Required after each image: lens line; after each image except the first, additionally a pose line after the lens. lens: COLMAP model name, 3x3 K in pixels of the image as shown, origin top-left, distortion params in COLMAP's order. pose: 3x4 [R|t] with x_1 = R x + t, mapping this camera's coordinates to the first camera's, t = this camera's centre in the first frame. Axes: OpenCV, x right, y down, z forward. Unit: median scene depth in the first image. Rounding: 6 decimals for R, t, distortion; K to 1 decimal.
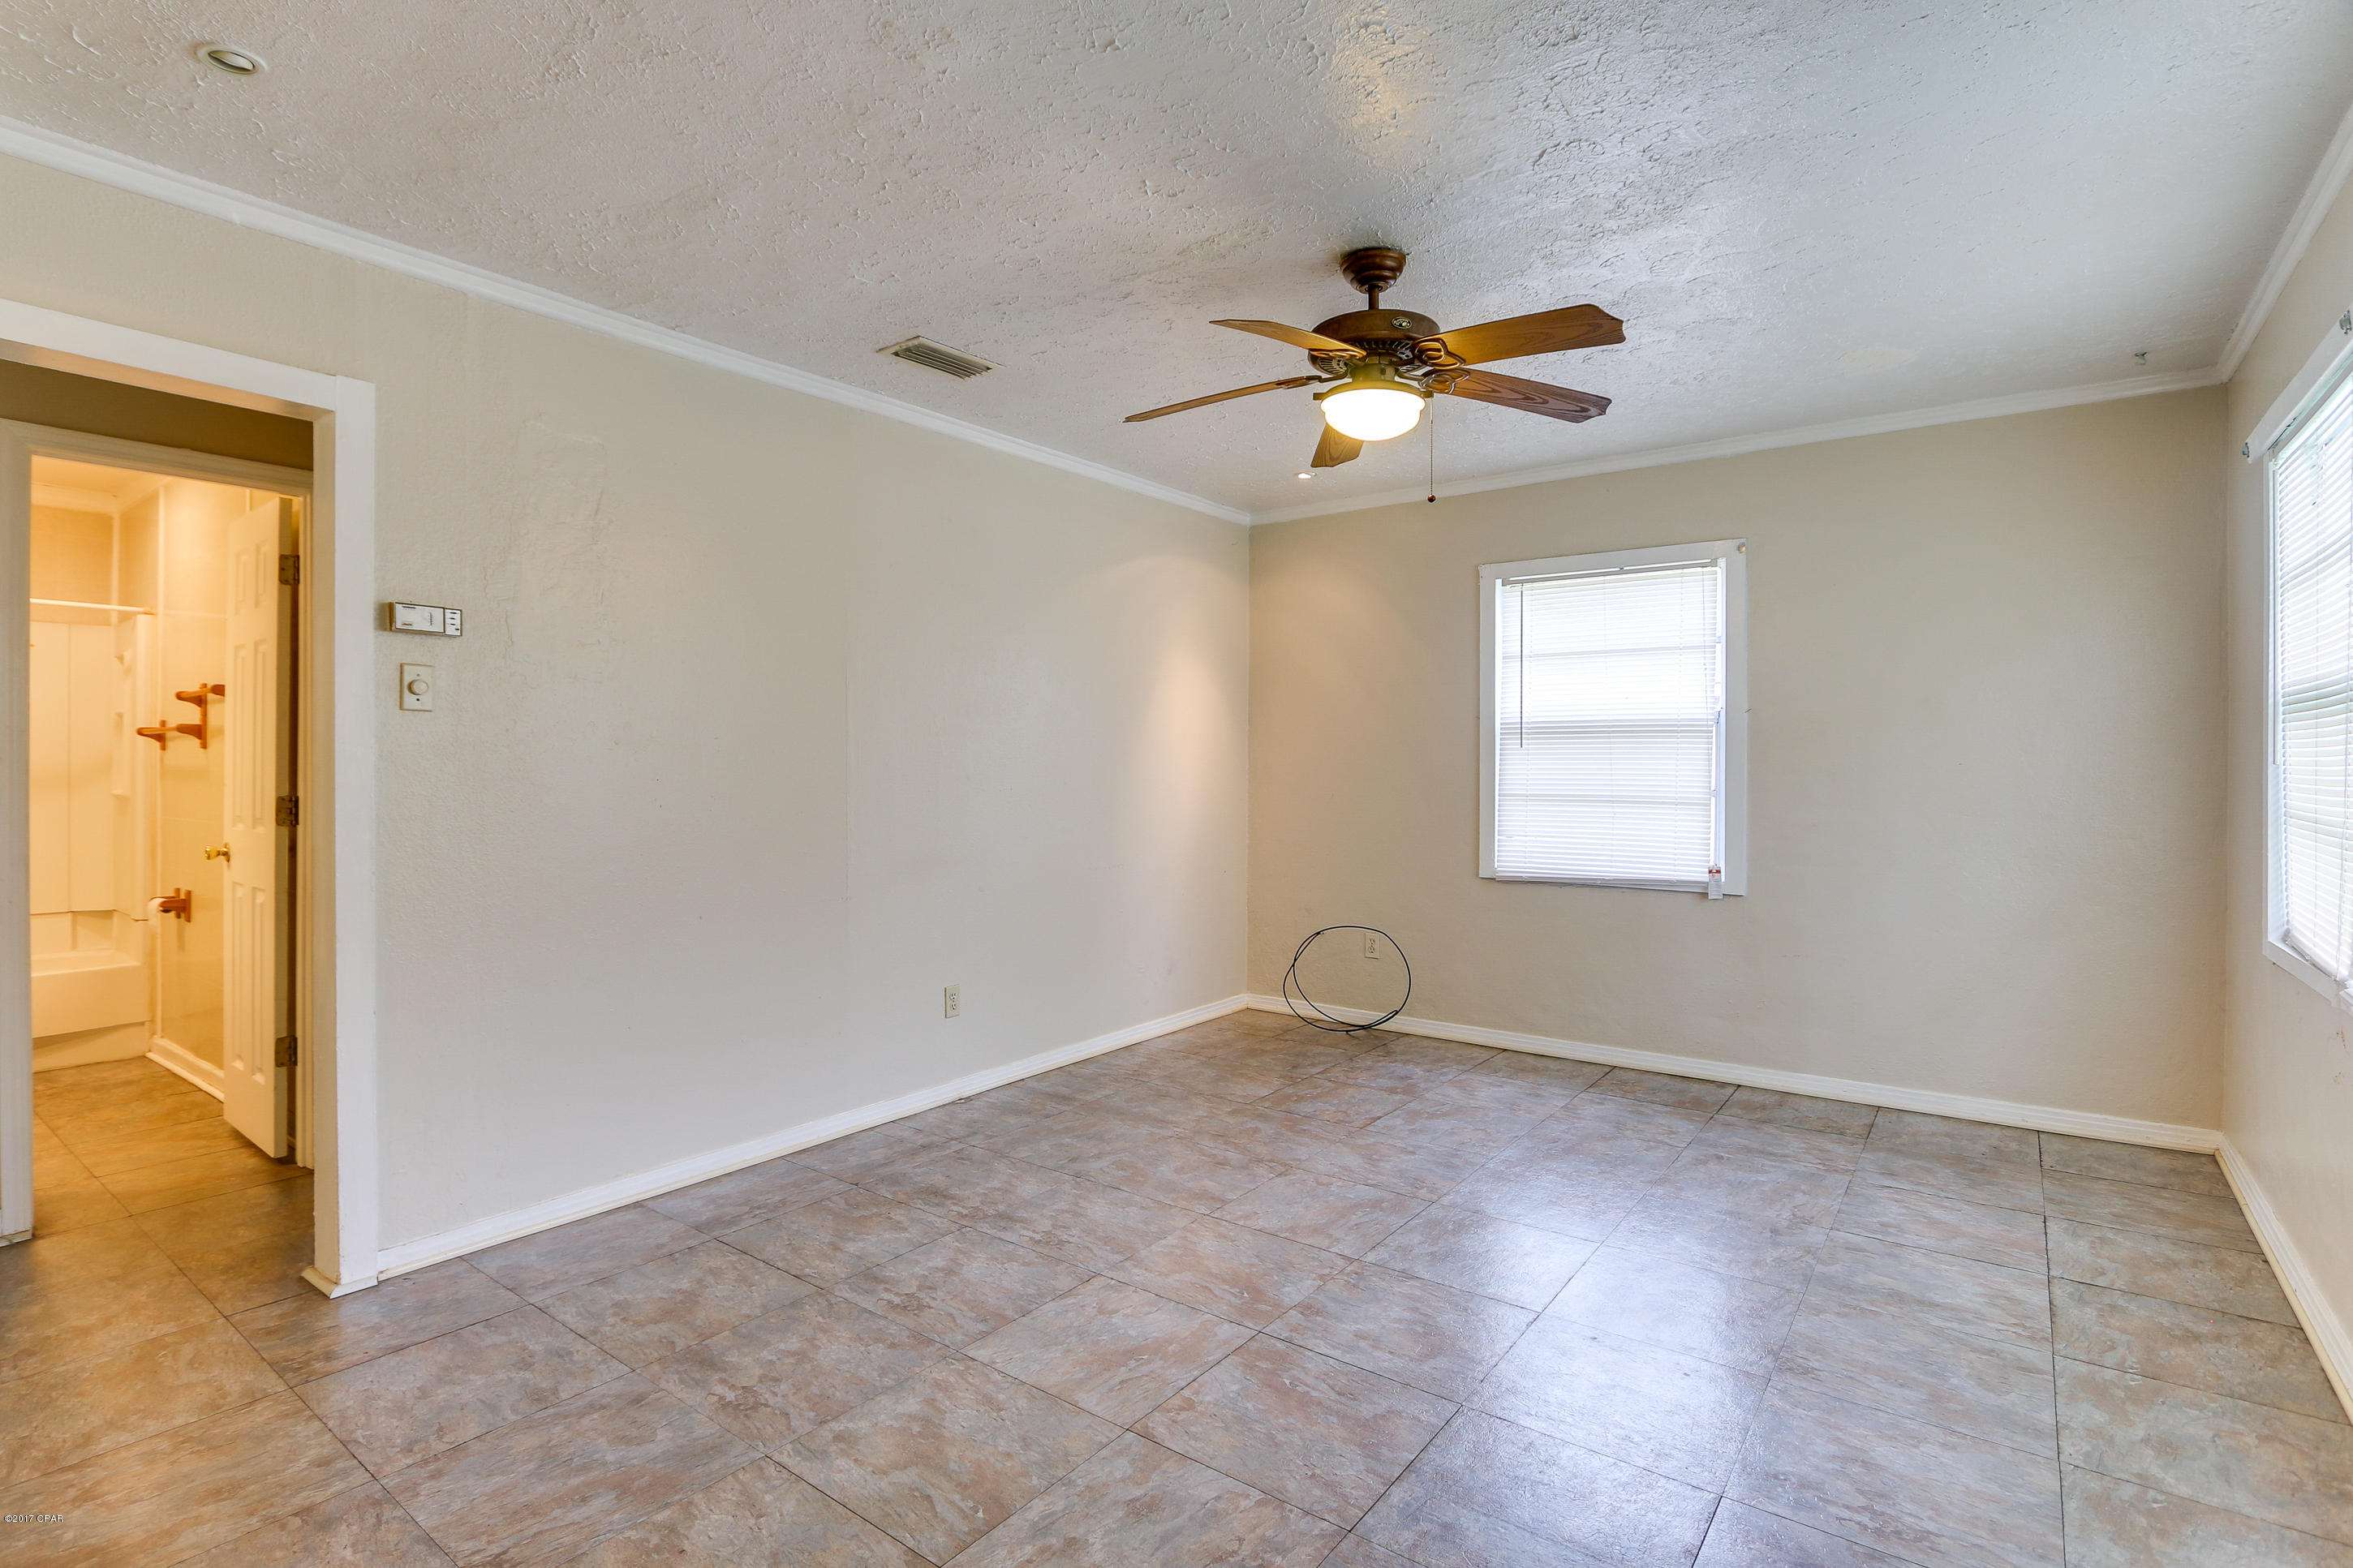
lens RADIAL K [[1131.1, 0, 1121.9], [0, 1131.1, 767.0], [0, 0, 1]] dist [-0.017641, 0.000892]
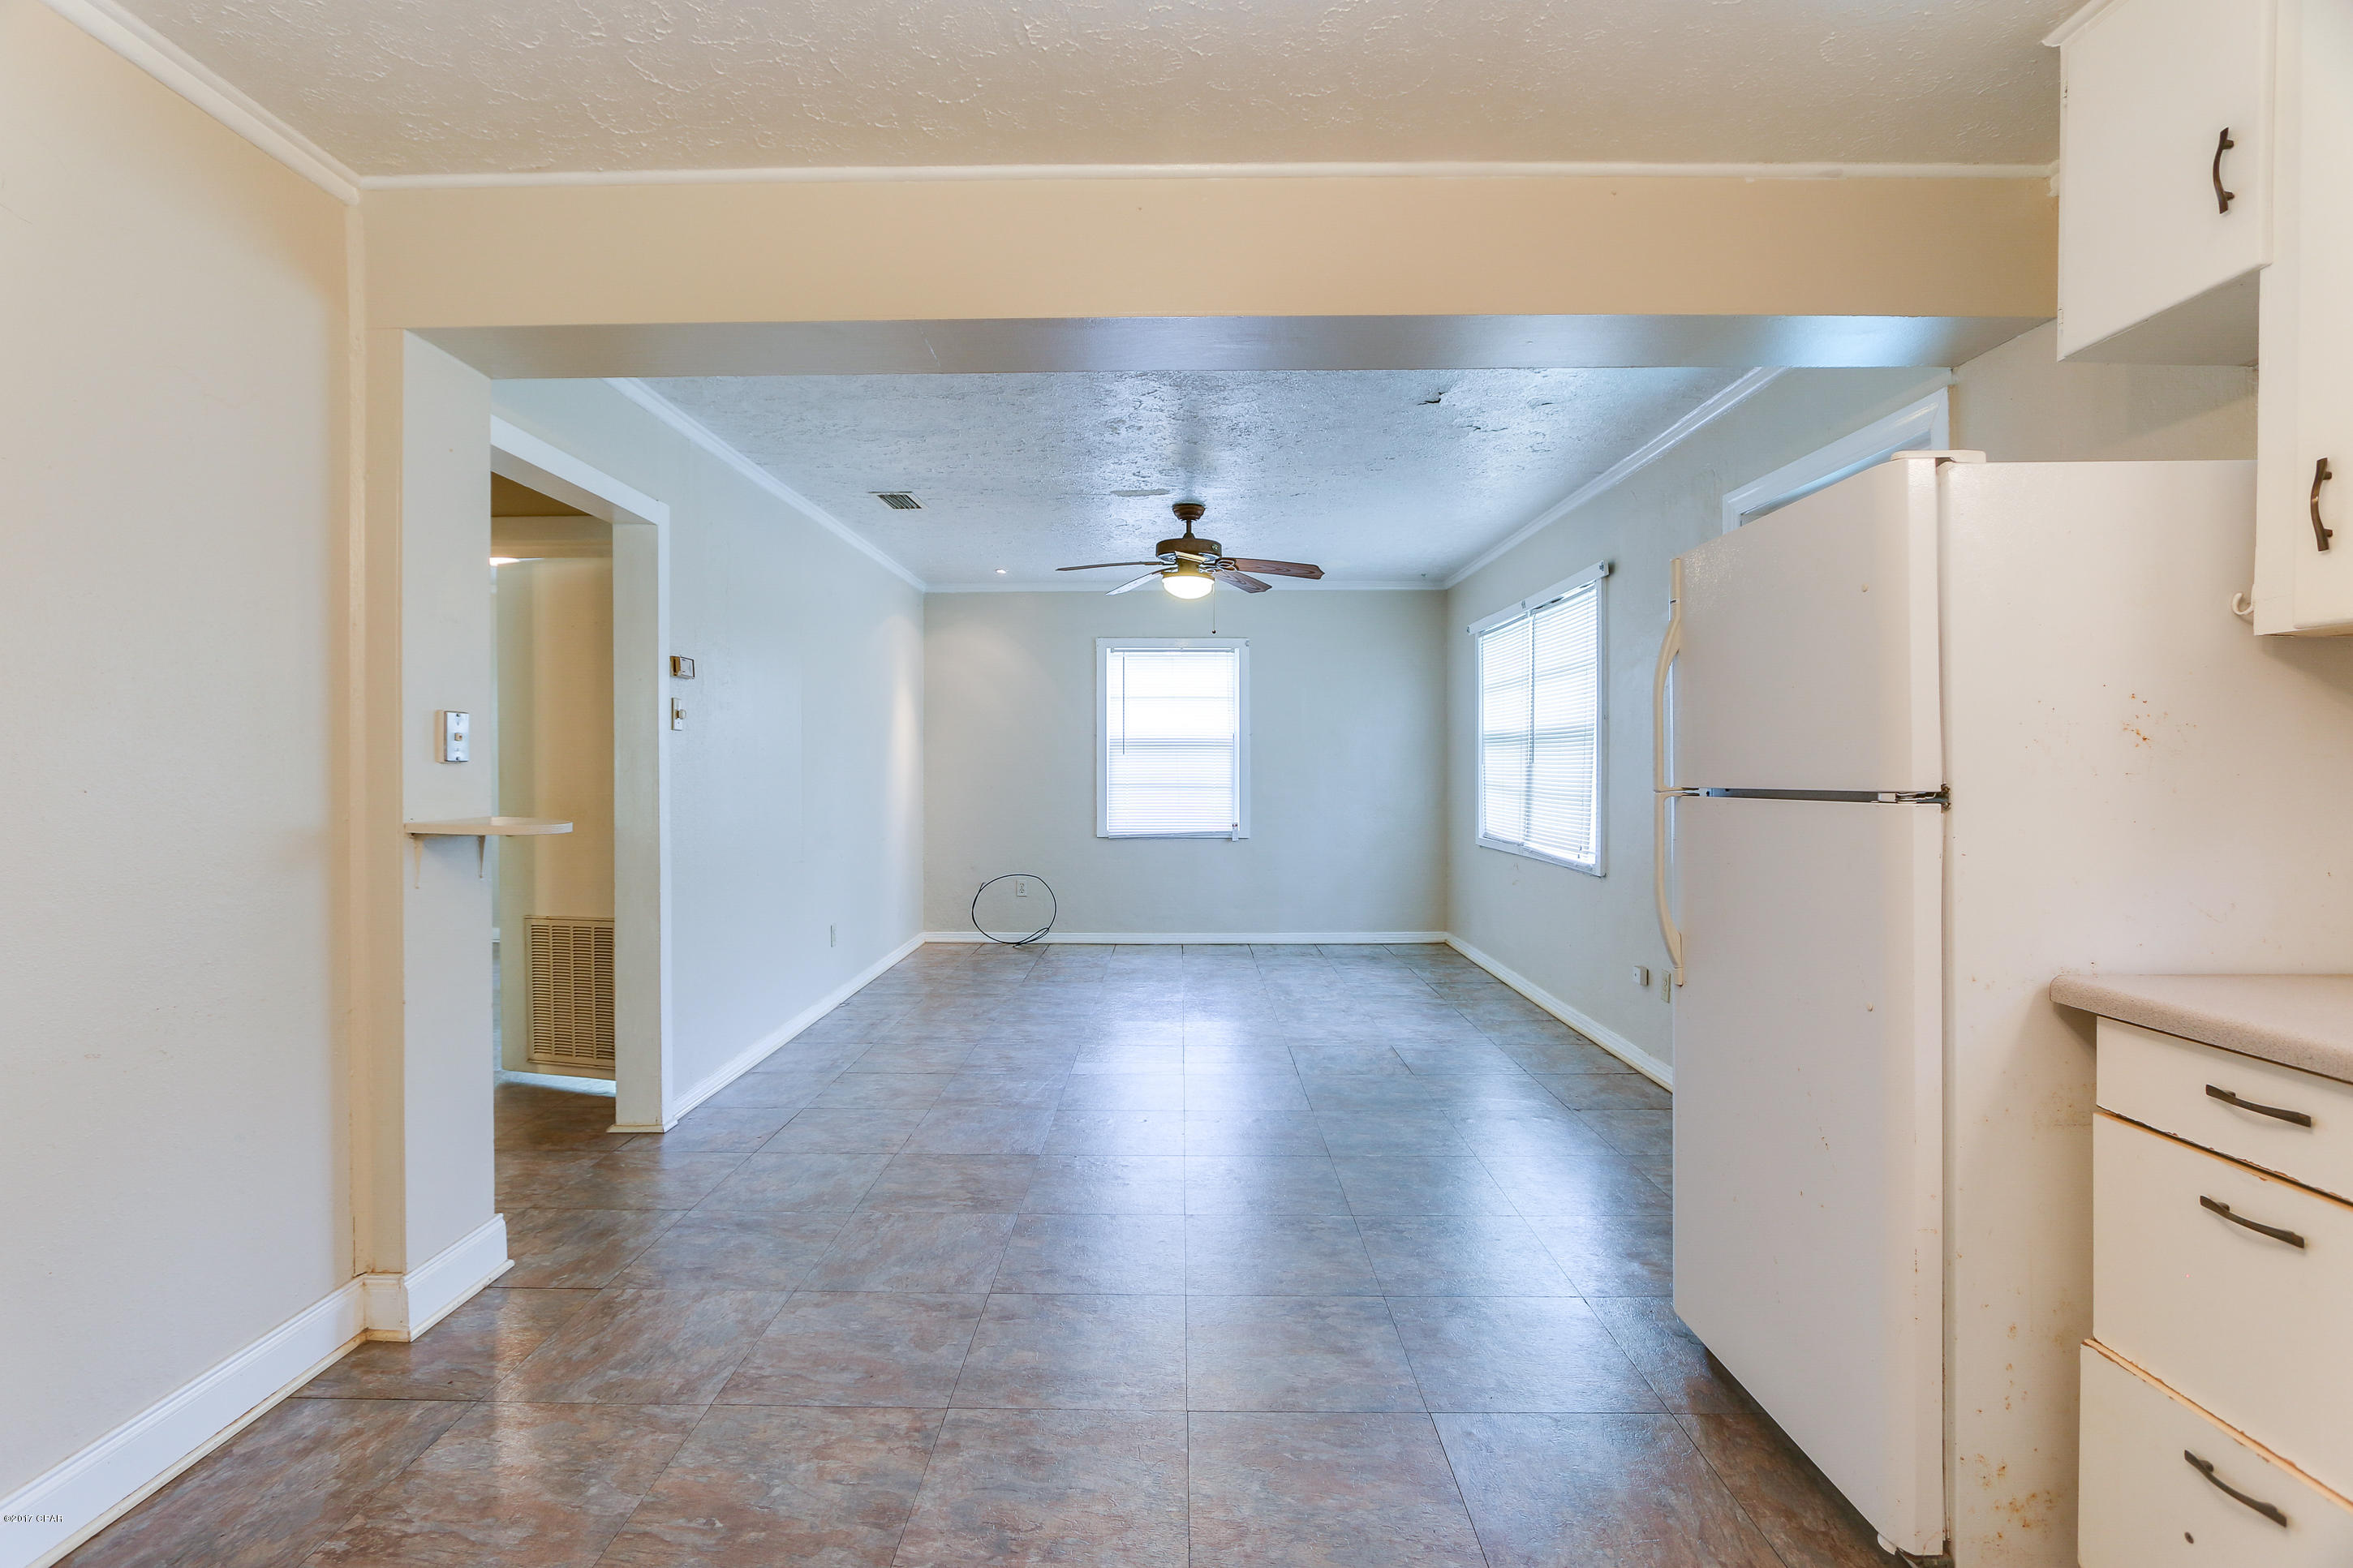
lens RADIAL K [[1109.1, 0, 1137.5], [0, 1109.1, 769.2], [0, 0, 1]] dist [-0.020233, 0.001015]
pose [[0.804948, -0.004638, 0.593327, -0.775101], [0.003097, 0.999989, 0.003615, -0.002692], [-0.593337, -0.001072, 0.804953, -0.385834]]
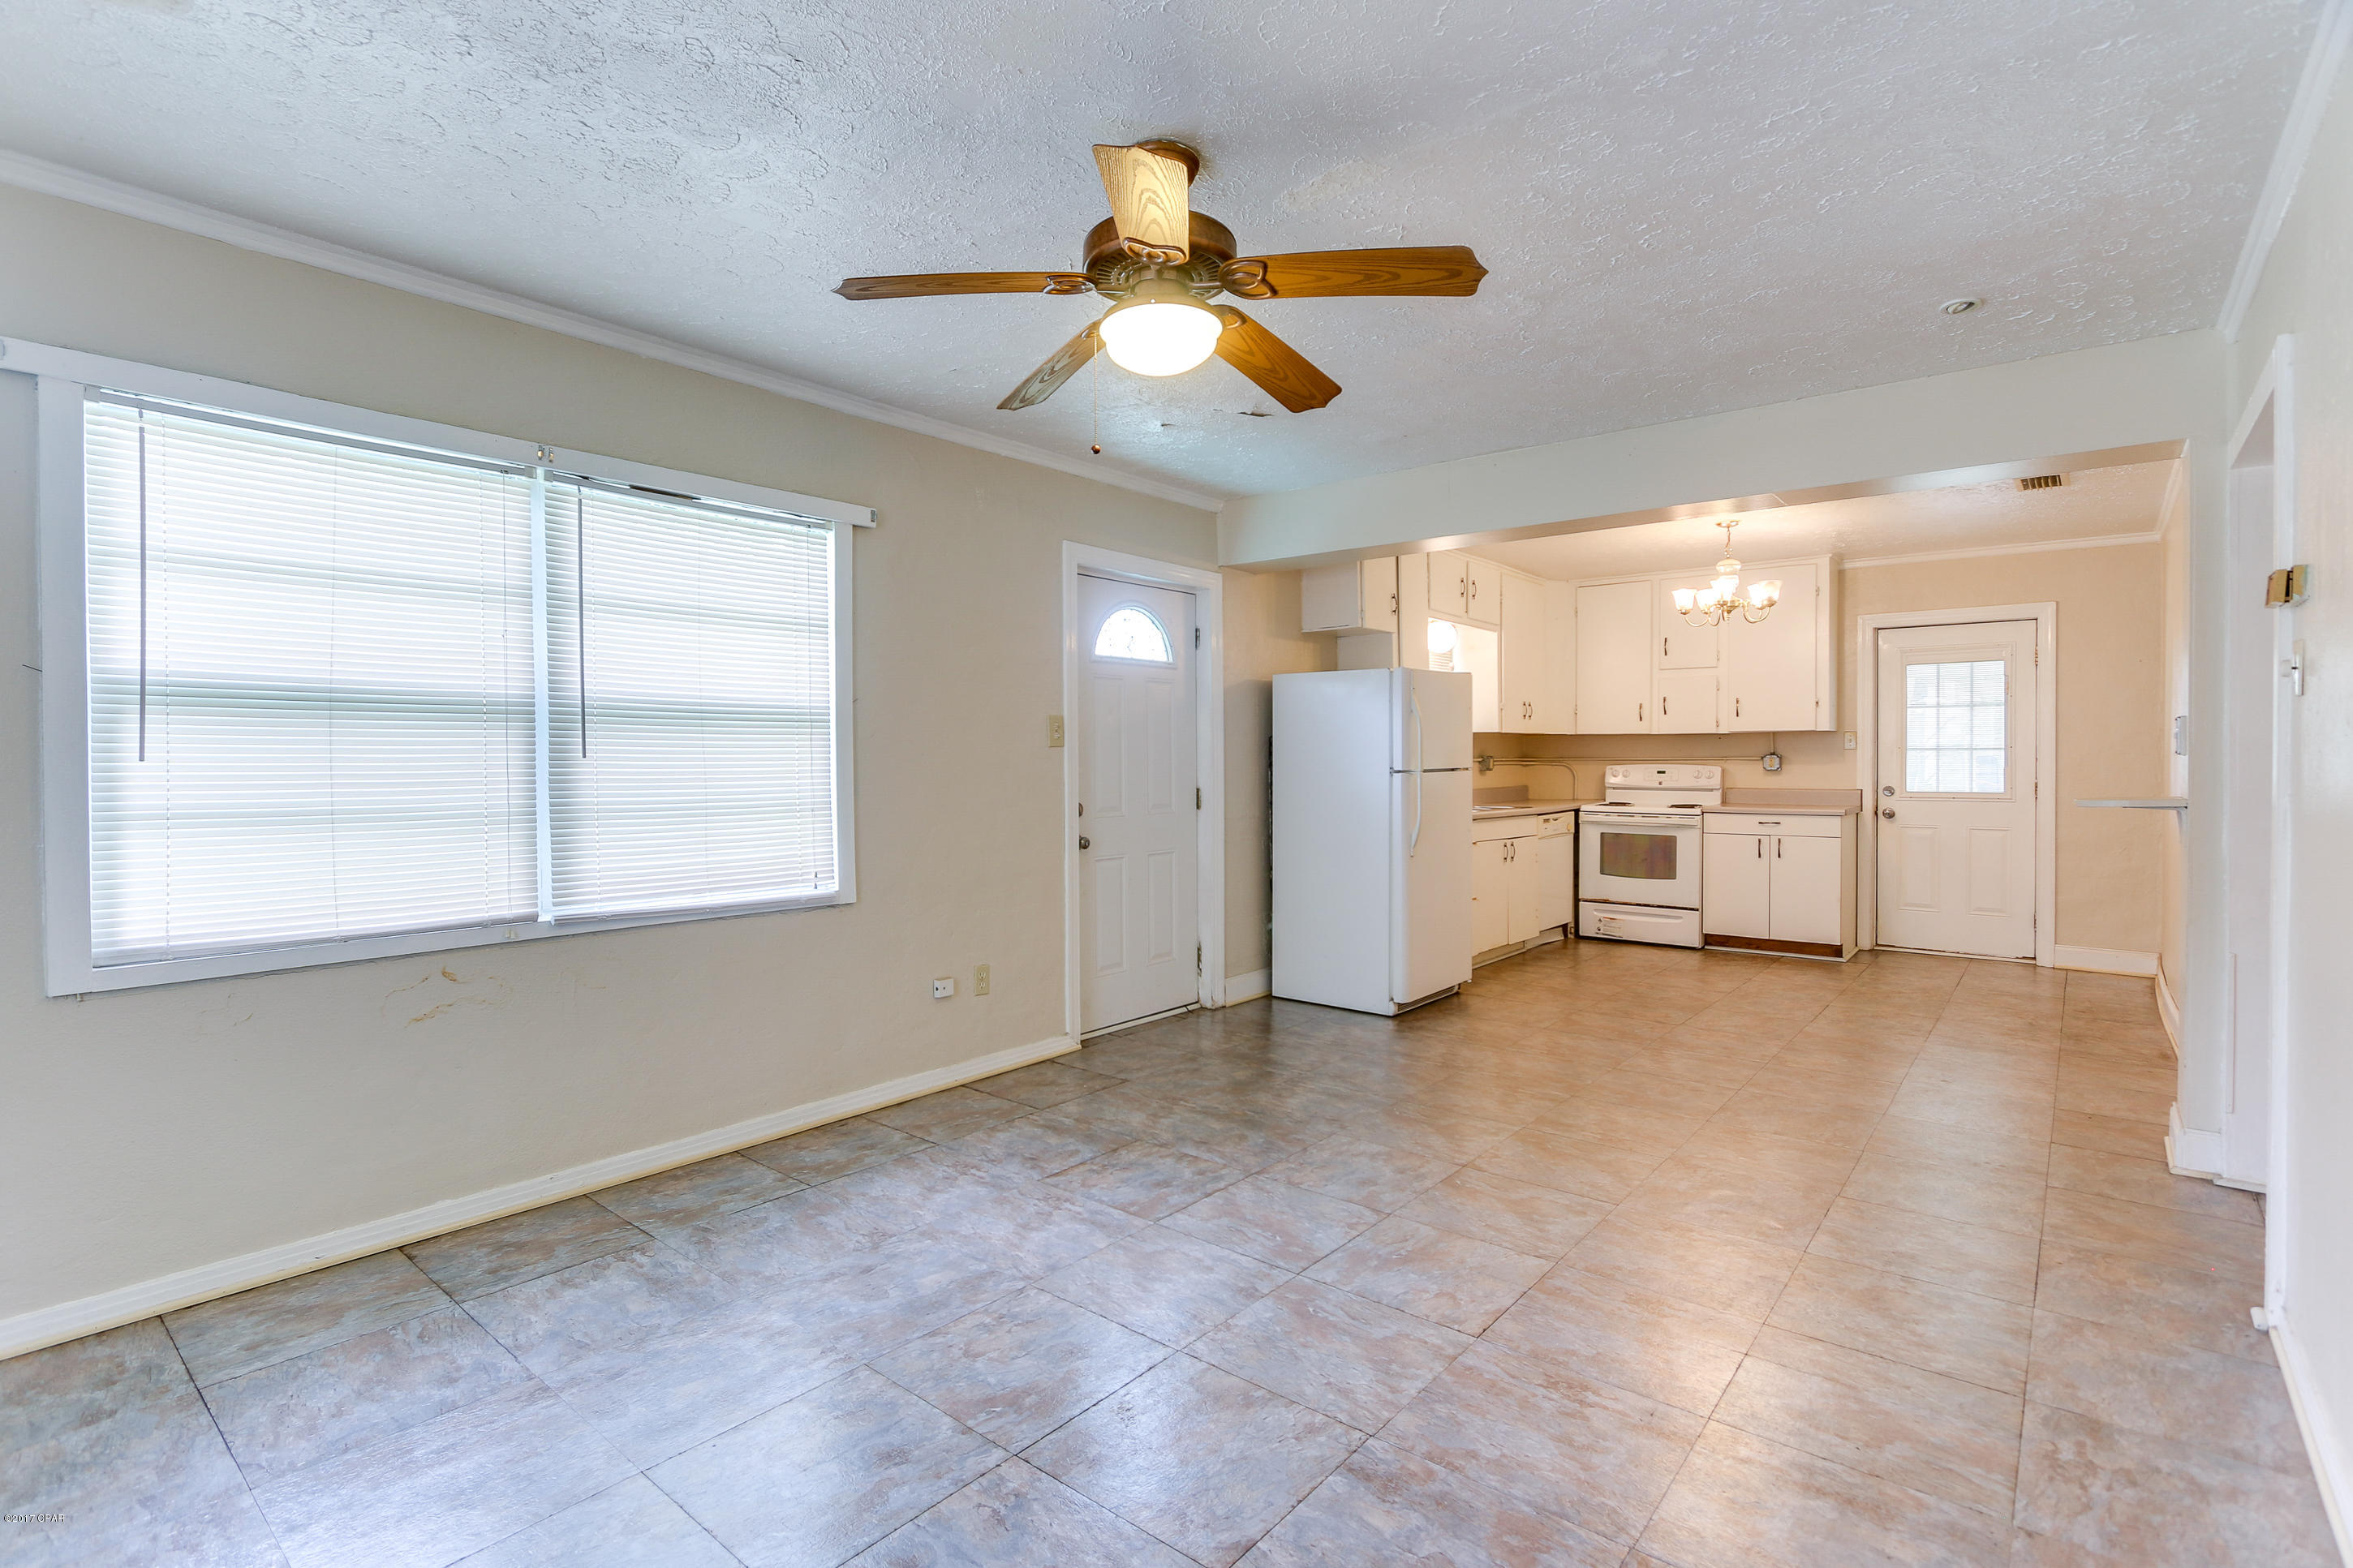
lens RADIAL K [[1126.7, 0, 1157.4], [0, 1126.7, 769.6], [0, 0, 1]] dist [-0.015121, 0.000550]
pose [[-0.999781, 0.000125, 0.020916, 0.162888], [0.000347, 0.999944, 0.010591, -0.005060], [-0.020913, 0.010596, -0.999725, 1.441251]]
